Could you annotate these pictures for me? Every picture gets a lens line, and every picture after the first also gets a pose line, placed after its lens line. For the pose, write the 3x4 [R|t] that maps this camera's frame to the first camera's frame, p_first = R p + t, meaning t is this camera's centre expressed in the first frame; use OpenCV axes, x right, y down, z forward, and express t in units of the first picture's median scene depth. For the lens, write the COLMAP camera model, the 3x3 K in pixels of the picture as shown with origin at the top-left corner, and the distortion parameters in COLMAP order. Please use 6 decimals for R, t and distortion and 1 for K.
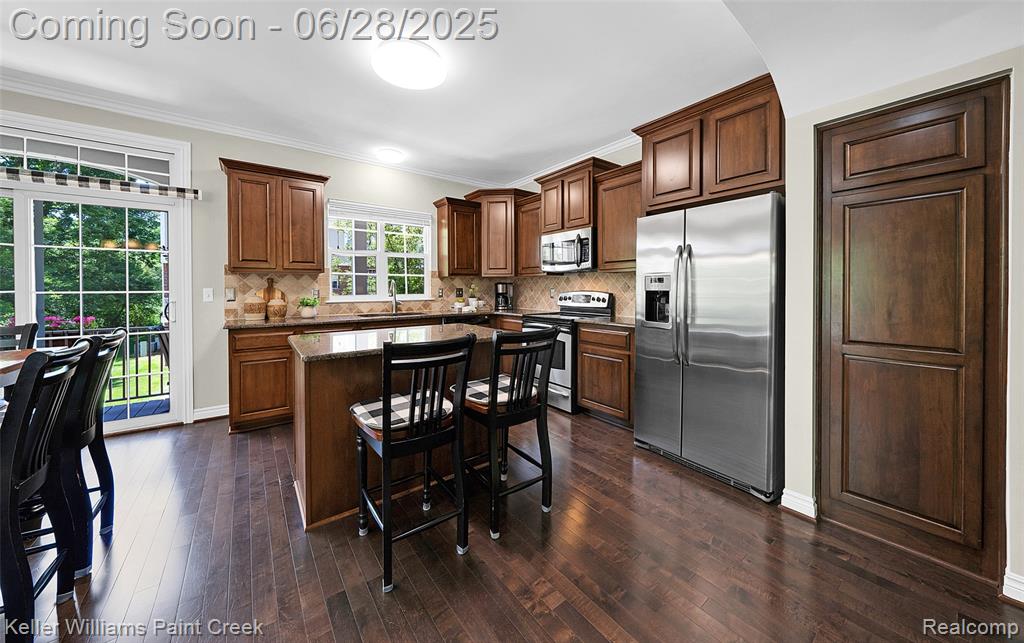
lens RADIAL K [[354.0, 0, 506.6], [0, 354.0, 291.6], [0, 0, 1]] dist [0.001117, -0.000012]
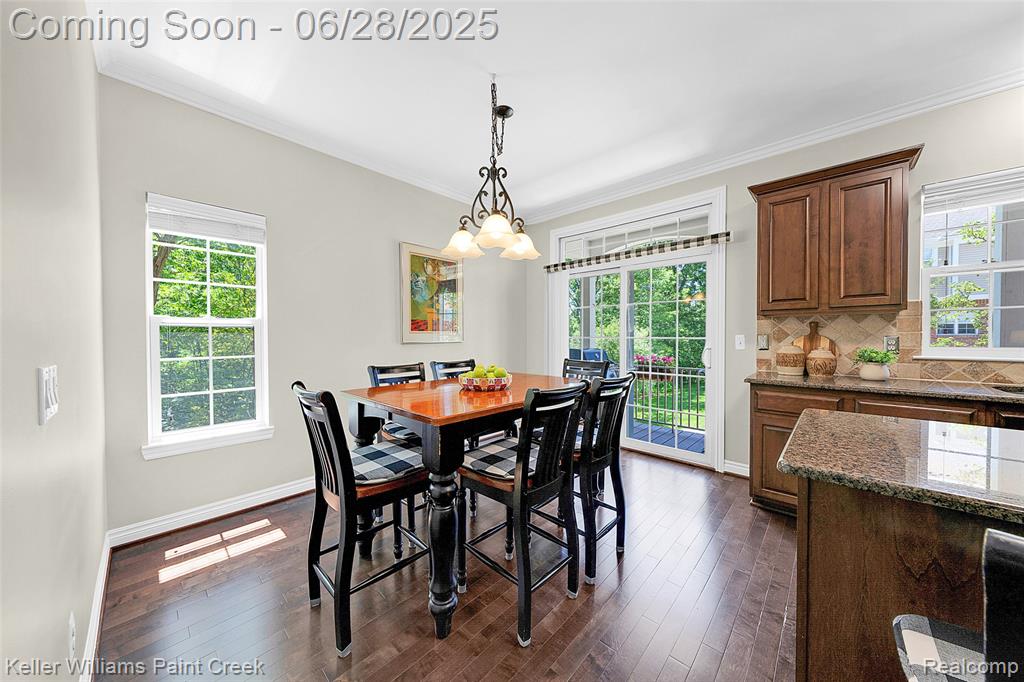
lens RADIAL K [[343.2, 0, 516.3], [0, 343.2, 339.9], [0, 0, 1]] dist [-0.001309, -0.000089]
pose [[0.191349, 0.013761, -0.981426, -0.069887], [-0.007902, 0.999891, 0.012480, -0.003207], [0.981490, 0.005368, 0.191437, 0.242595]]
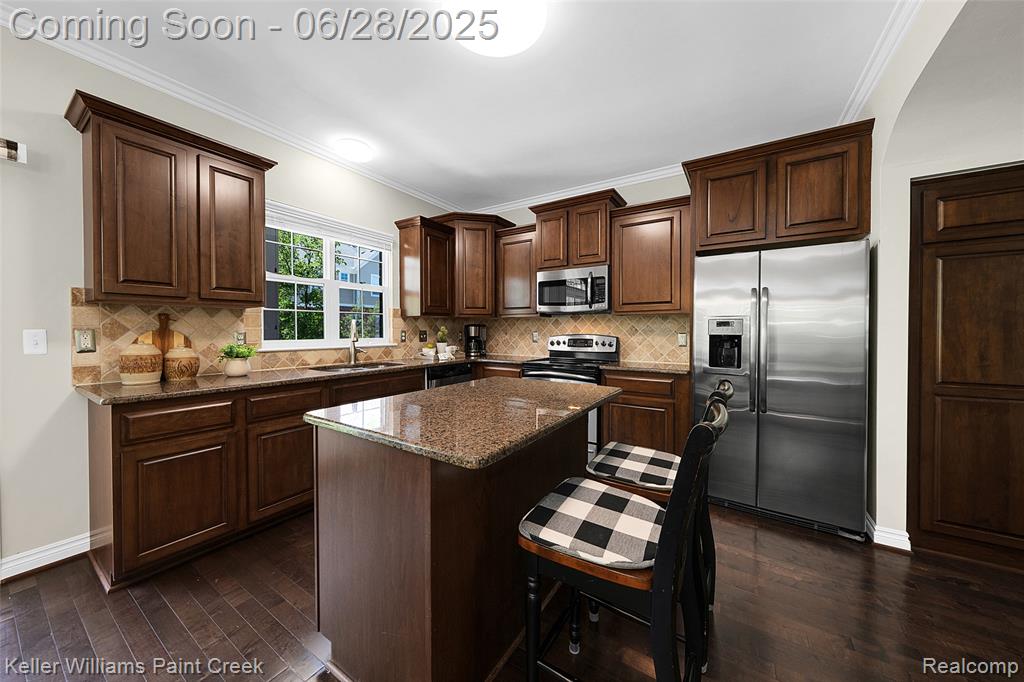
lens RADIAL K [[358.1, 0, 505.5], [0, 358.1, 335.1], [0, 0, 1]] dist [-0.000188, 0.000075]
pose [[0.937944, 0.000097, 0.346787, -0.342952], [-0.001229, 0.999995, 0.003047, -0.003226], [-0.346785, -0.003284, 0.937939, 0.226954]]
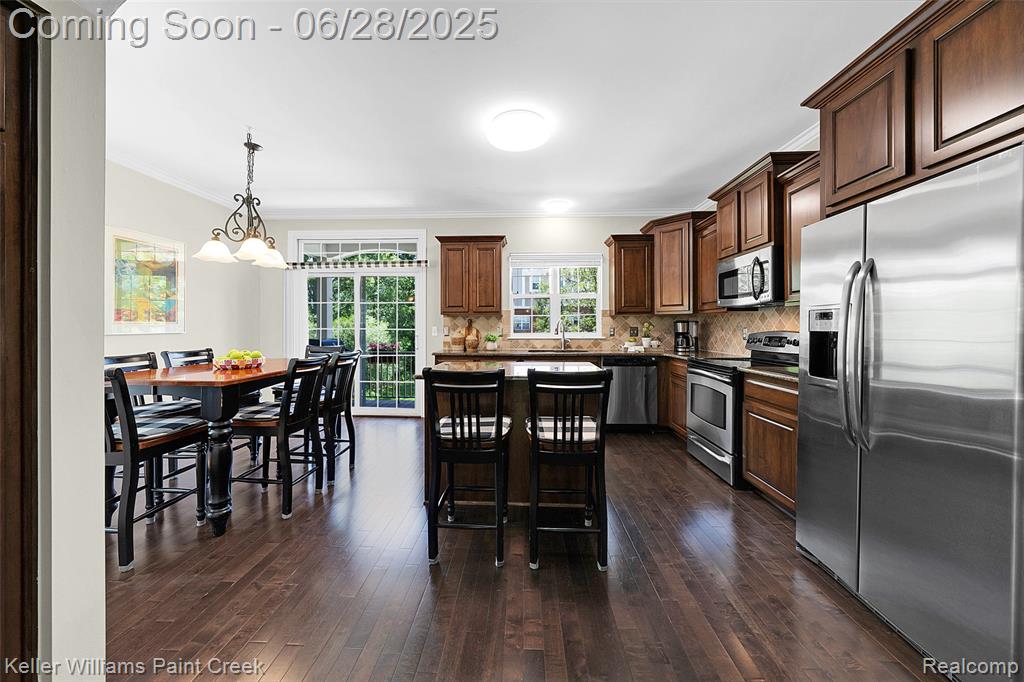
lens RADIAL K [[349.9, 0, 508.5], [0, 349.9, 327.6], [0, 0, 1]] dist [-0.000761, -0.000102]
pose [[0.775146, 0.003191, -0.631774, 0.284391], [-0.007892, 0.999958, -0.004632, -0.001475], [0.631733, 0.008576, 0.775139, 0.078732]]
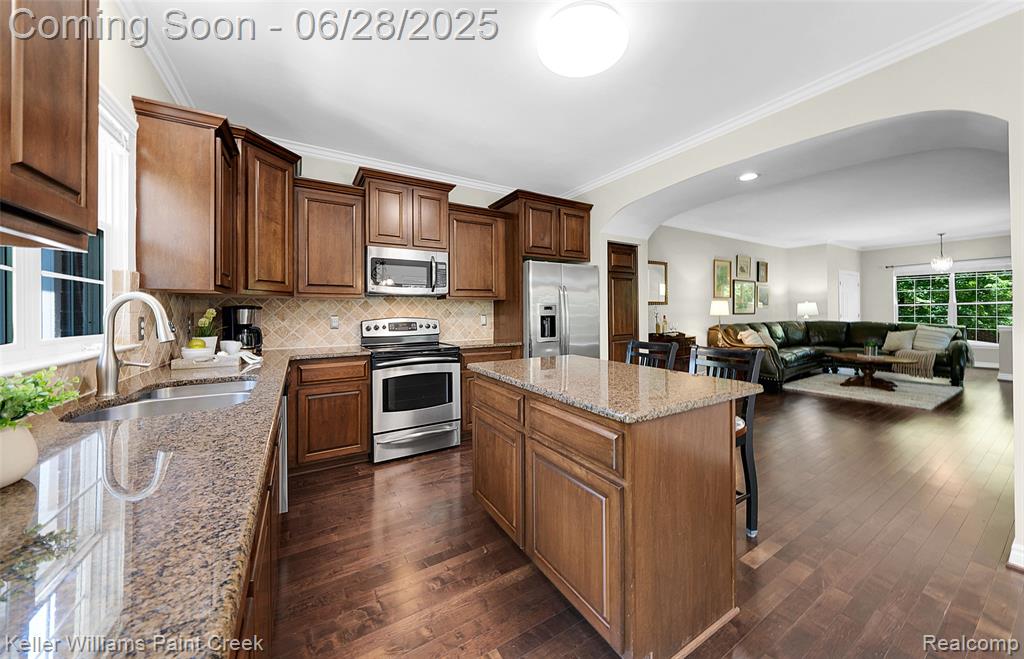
lens RADIAL K [[352.5, 0, 518.9], [0, 352.5, 309.6], [0, 0, 1]] dist [-0.000455, 0.000016]
pose [[0.079075, 0.007802, 0.996838, -0.749146], [0.014531, 0.999854, -0.008978, -0.011944], [-0.996763, 0.015195, 0.078950, 0.749944]]
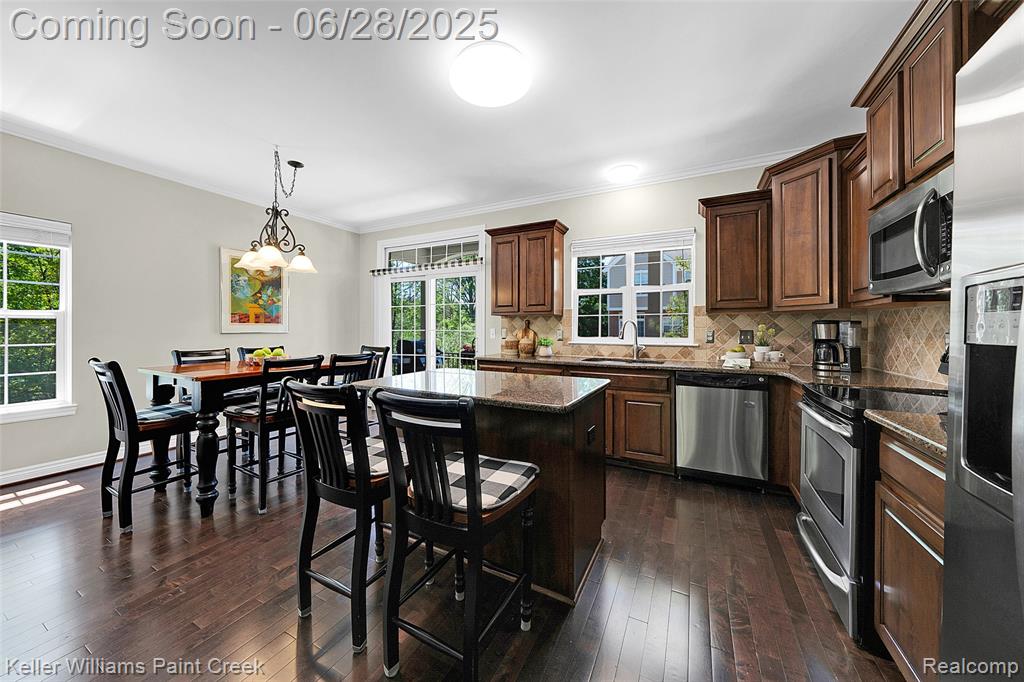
lens RADIAL K [[351.4, 0, 510.4], [0, 351.4, 328.7], [0, 0, 1]] dist [-0.000871, 0.000092]
pose [[0.436990, 0.003118, -0.899461, 0.368730], [-0.015280, 0.999875, -0.003958, -0.004604], [0.899337, 0.015473, 0.436983, 0.461038]]
